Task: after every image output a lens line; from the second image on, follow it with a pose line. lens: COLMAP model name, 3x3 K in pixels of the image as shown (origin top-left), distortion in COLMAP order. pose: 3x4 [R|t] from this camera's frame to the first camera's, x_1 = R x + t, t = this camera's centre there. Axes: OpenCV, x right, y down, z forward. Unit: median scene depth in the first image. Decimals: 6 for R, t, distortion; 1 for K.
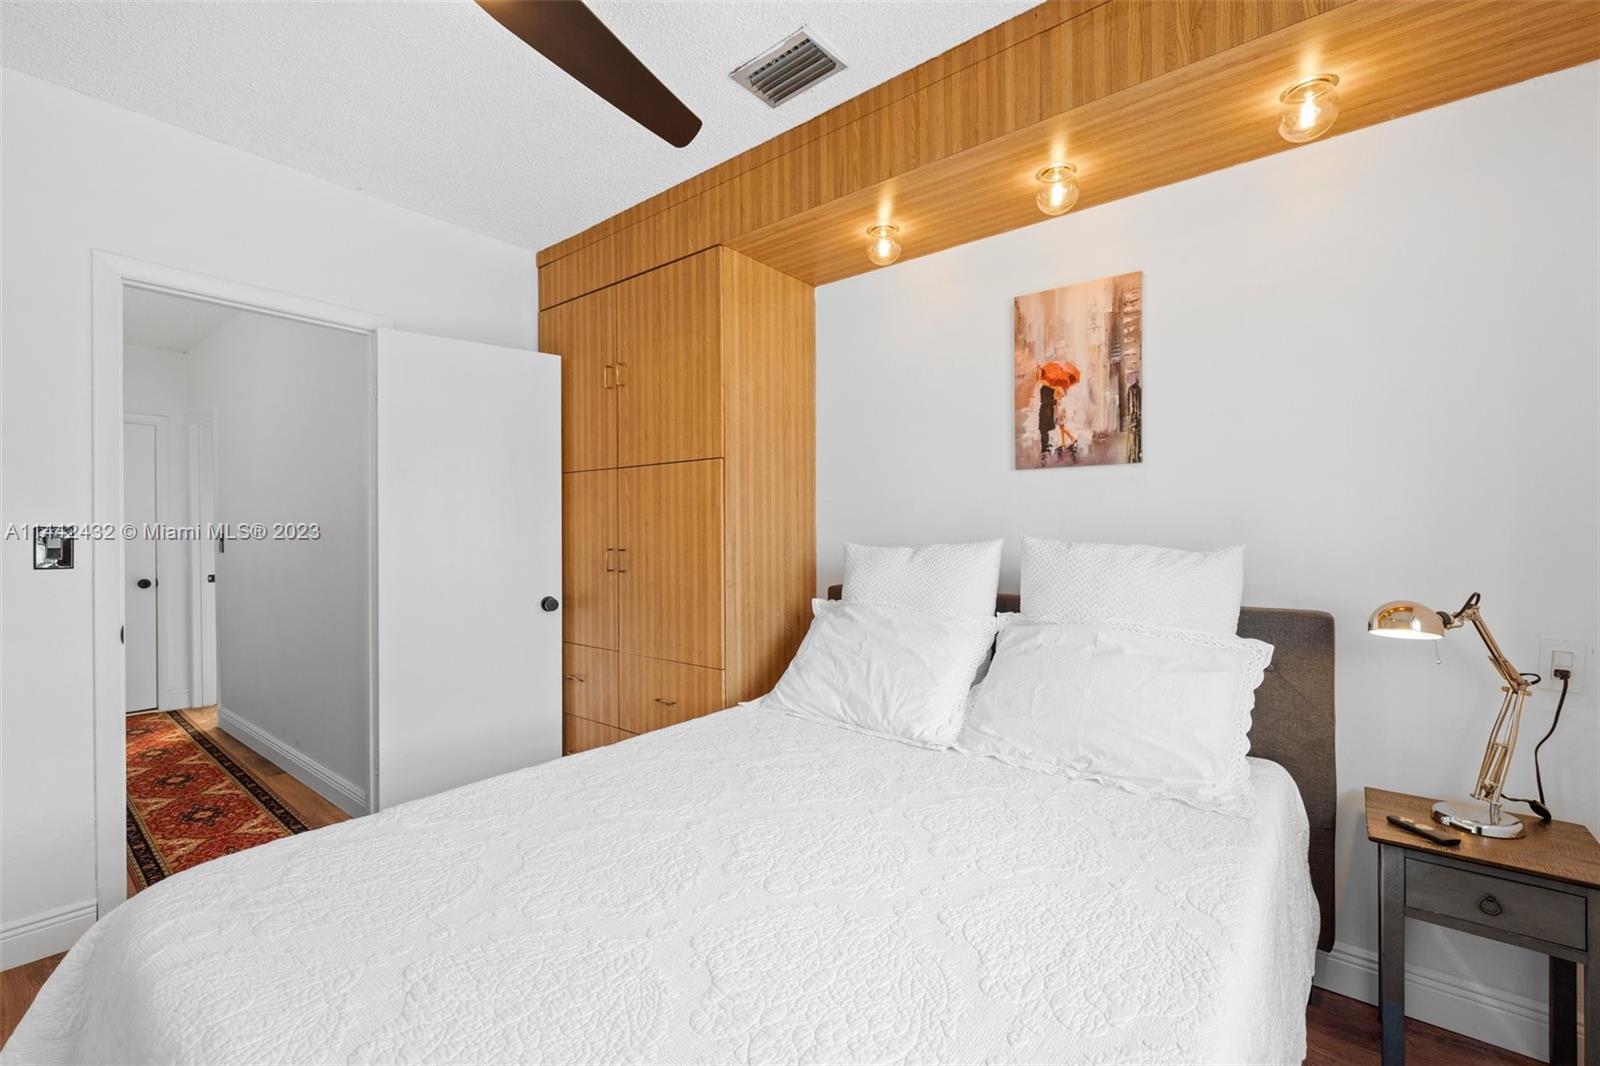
lens RADIAL K [[678.5, 0, 795.6], [0, 678.5, 536.4], [0, 0, 1]] dist [-0.004636, -0.000384]
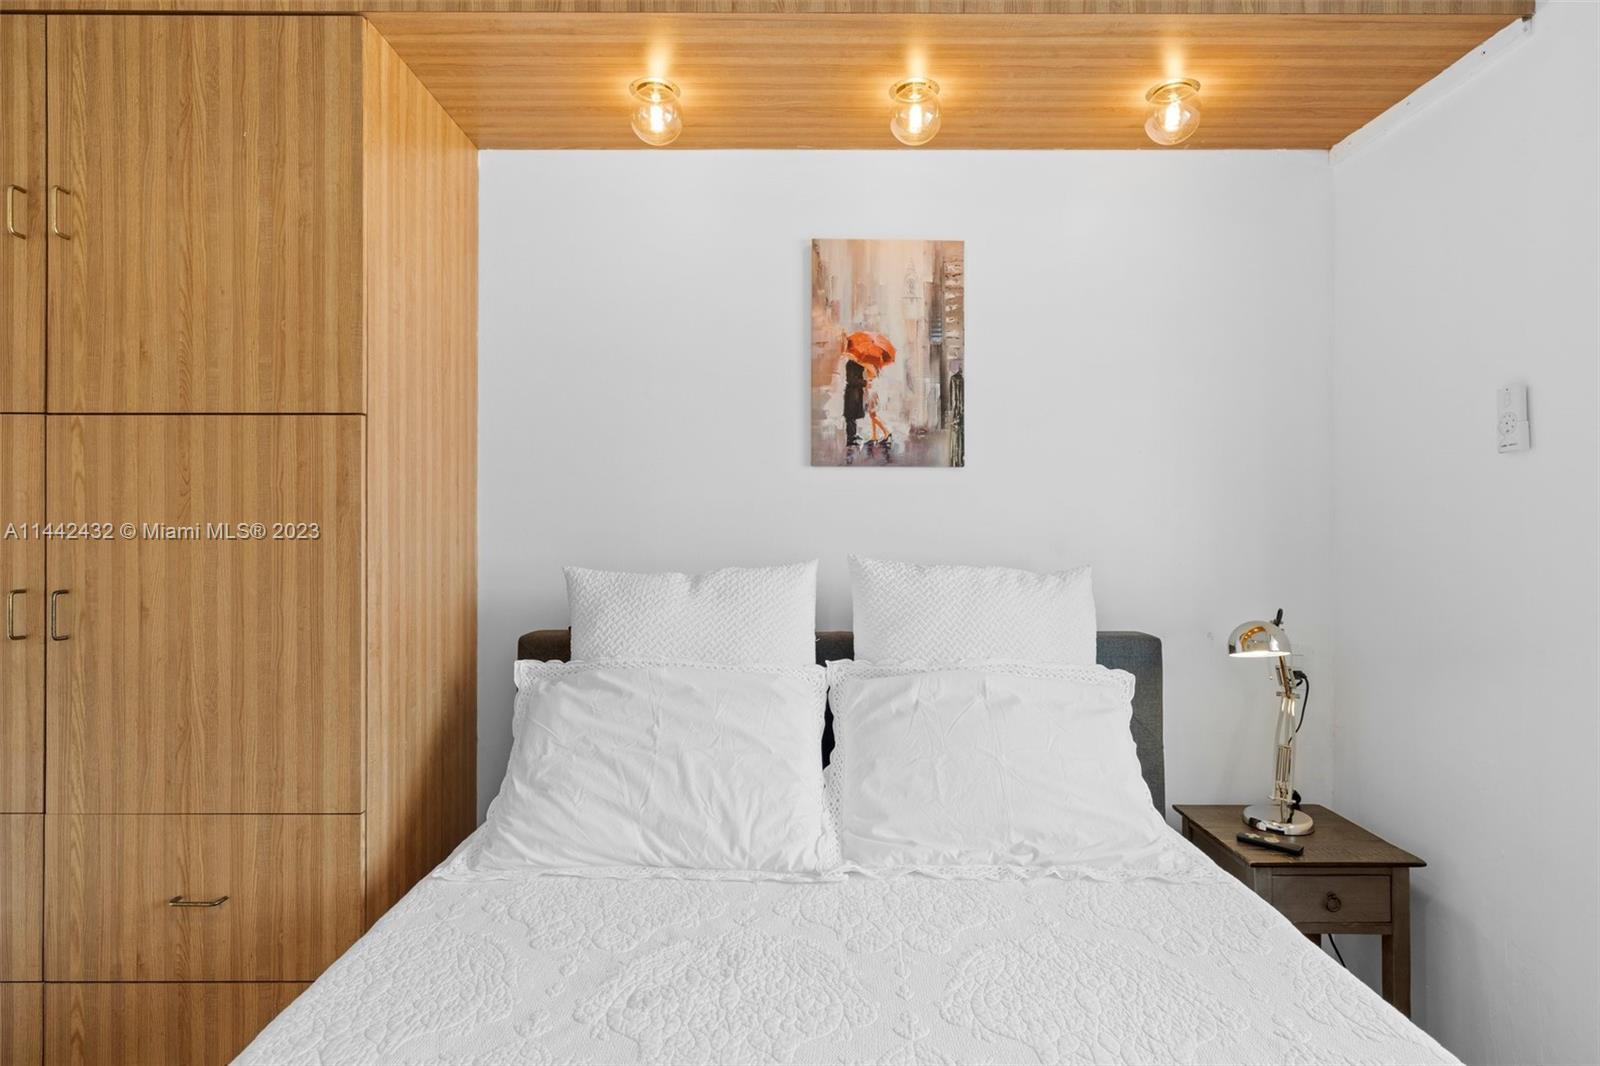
lens RADIAL K [[815.9, 0, 796.3], [0, 815.9, 523.7], [0, 0, 1]] dist [-0.000914, -0.002419]
pose [[0.774943, 0.004390, 0.632016, -0.292814], [-0.000605, 0.999981, -0.006204, -0.031419], [-0.632031, 0.004426, 0.774930, 0.340143]]
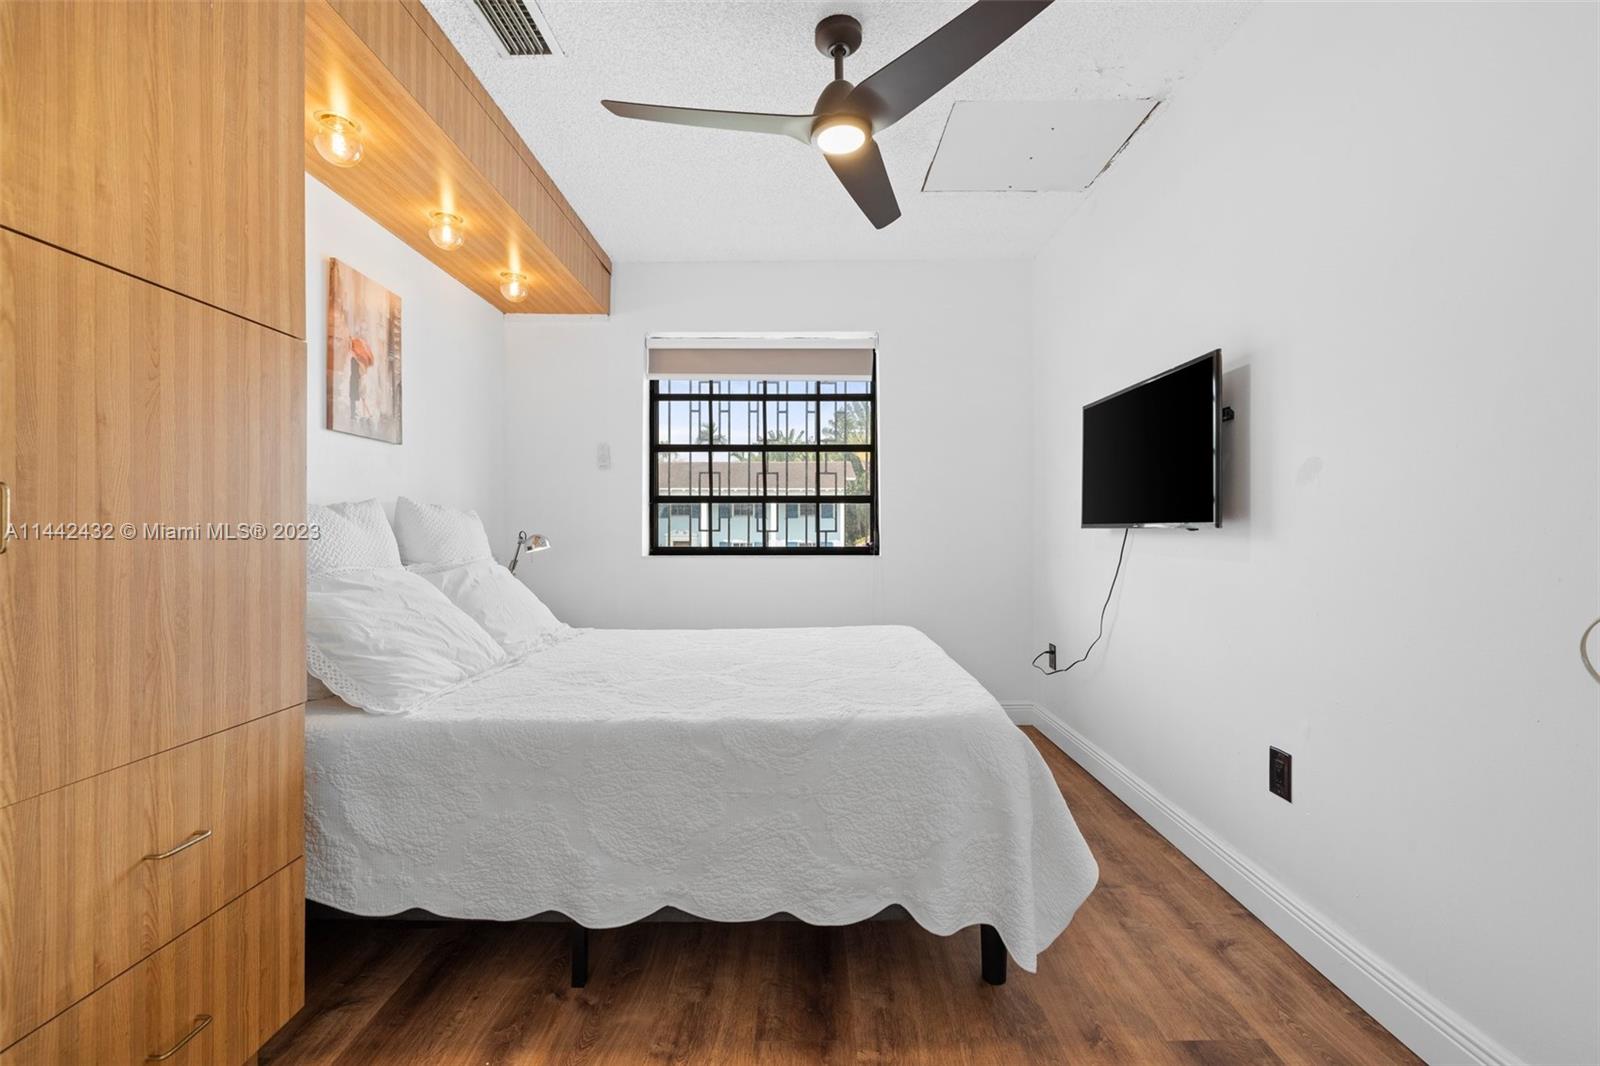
lens RADIAL K [[678.5, 0, 803.4], [0, 678.5, 531.3], [0, 0, 1]] dist [-0.004636, -0.000384]
pose [[-0.631256, -0.000286, 0.775575, -0.980011], [0.001663, 0.999997, 0.001723, 0.055792], [-0.775573, 0.002377, -0.631253, 1.210962]]
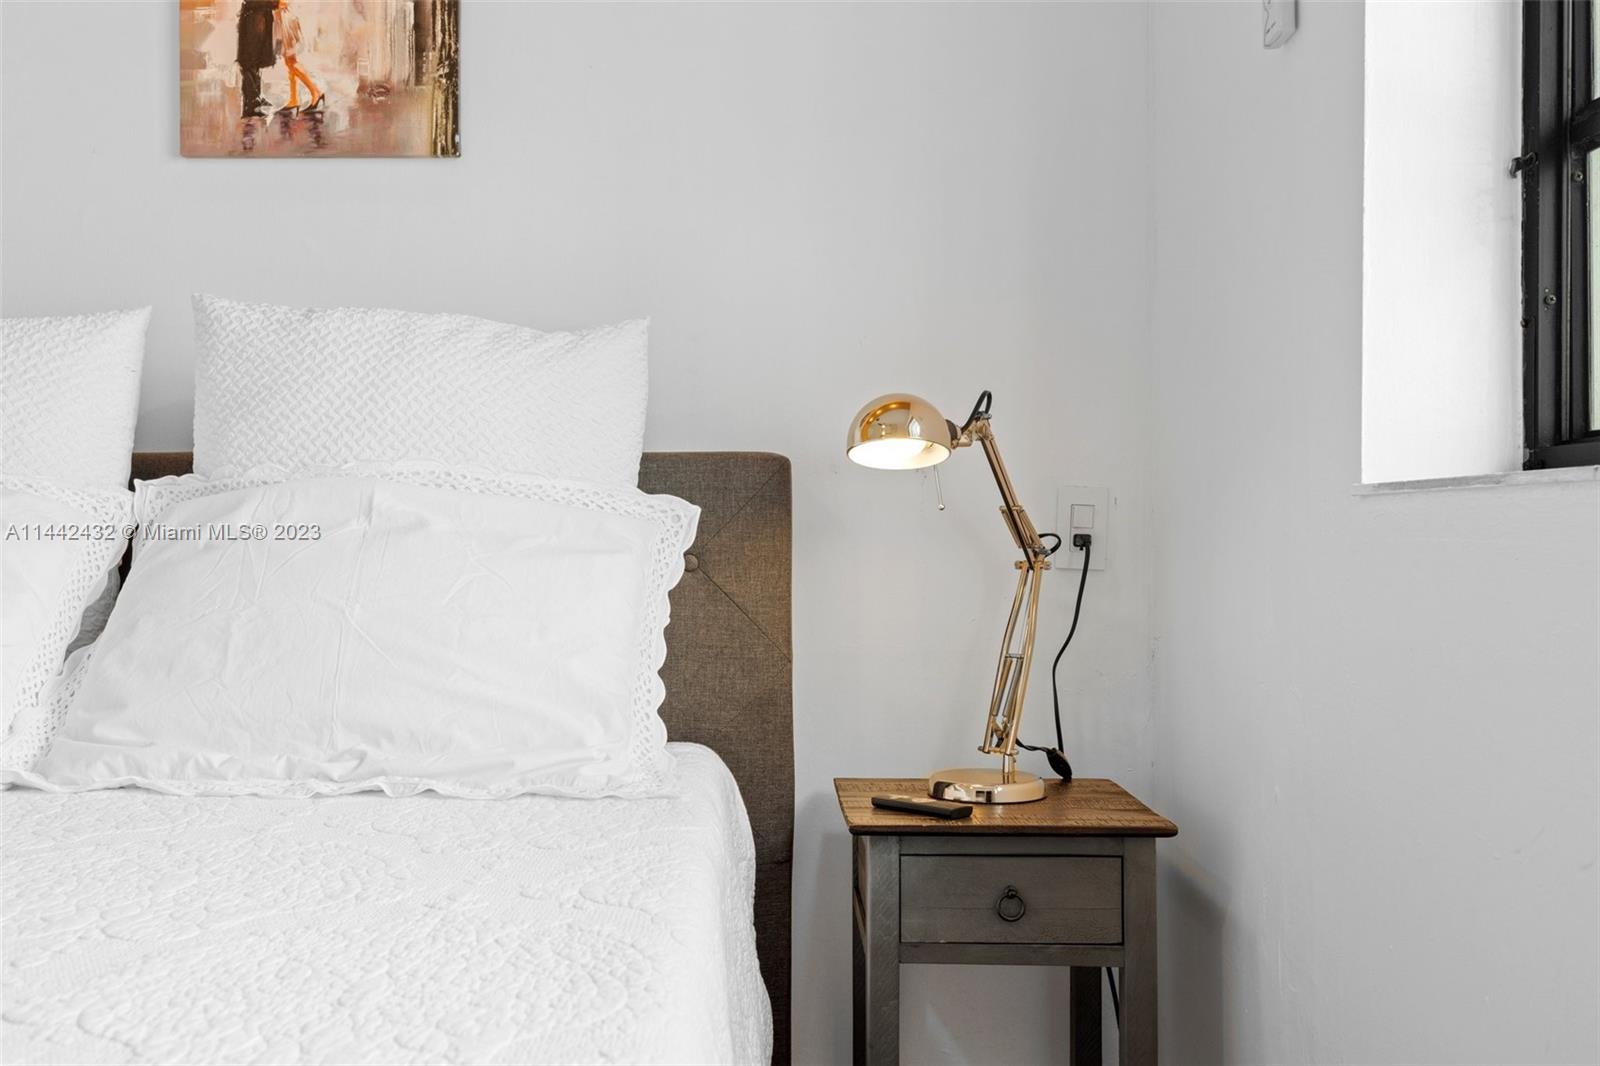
lens RADIAL K [[1584.2, 0, 719.2], [0, 1584.2, 527.7], [0, 0, 1]] dist [0.000449, 0.000000]
pose [[0.789555, 0.010649, 0.613587, -0.005154], [-0.003237, 0.999908, -0.013188, 0.154642], [-0.613671, 0.008427, 0.789517, 0.047351]]
